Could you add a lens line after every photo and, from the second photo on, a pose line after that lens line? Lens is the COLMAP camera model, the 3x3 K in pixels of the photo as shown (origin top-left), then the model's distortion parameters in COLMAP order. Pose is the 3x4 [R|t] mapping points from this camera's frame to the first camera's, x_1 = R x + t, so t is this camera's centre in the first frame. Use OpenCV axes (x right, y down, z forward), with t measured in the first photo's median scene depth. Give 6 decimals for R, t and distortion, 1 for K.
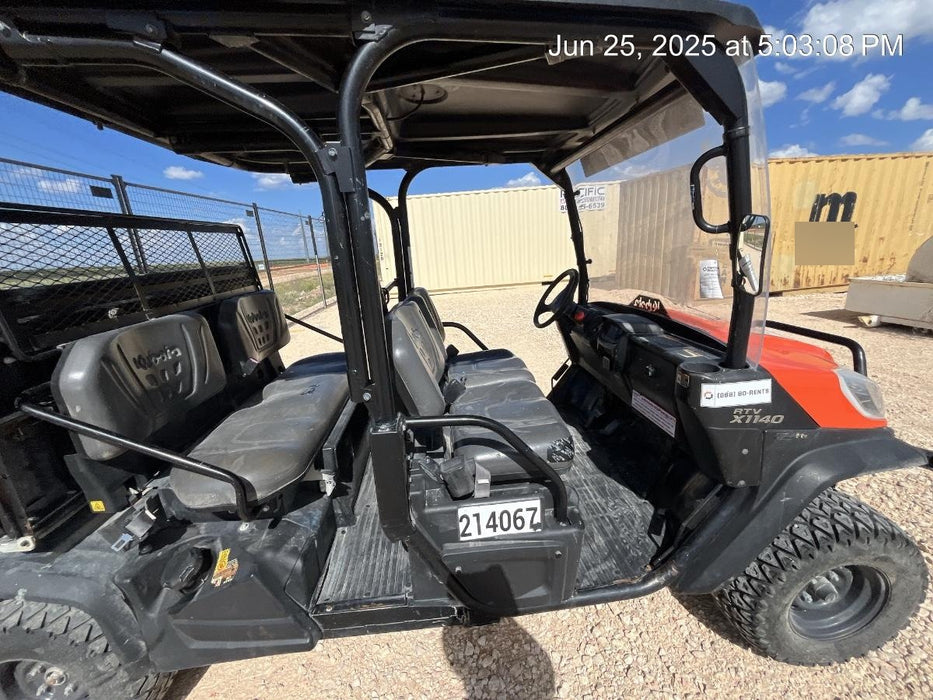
lens RADIAL K [[379.3, 0, 464.5], [0, 379.3, 348.1], [0, 0, 1]] dist [-0.002144, -0.000466]
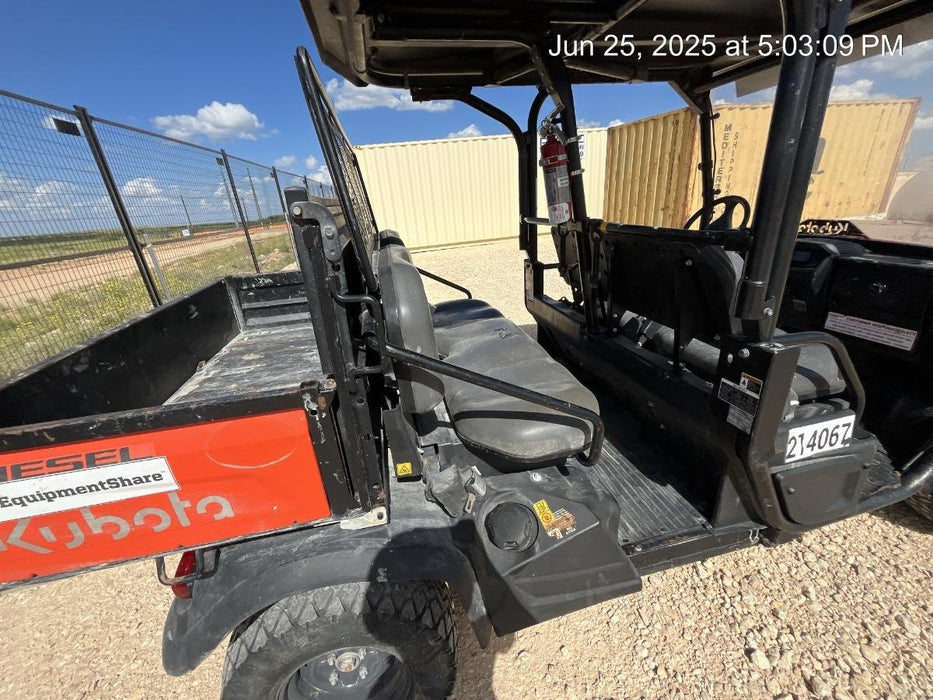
lens RADIAL K [[379.3, 0, 464.5], [0, 379.3, 348.1], [0, 0, 1]] dist [-0.002144, -0.000466]
pose [[0.990091, -0.065964, 0.123972, -0.625106], [0.053373, 0.993323, 0.102275, 0.048084], [-0.129891, -0.094645, 0.987001, 0.117332]]
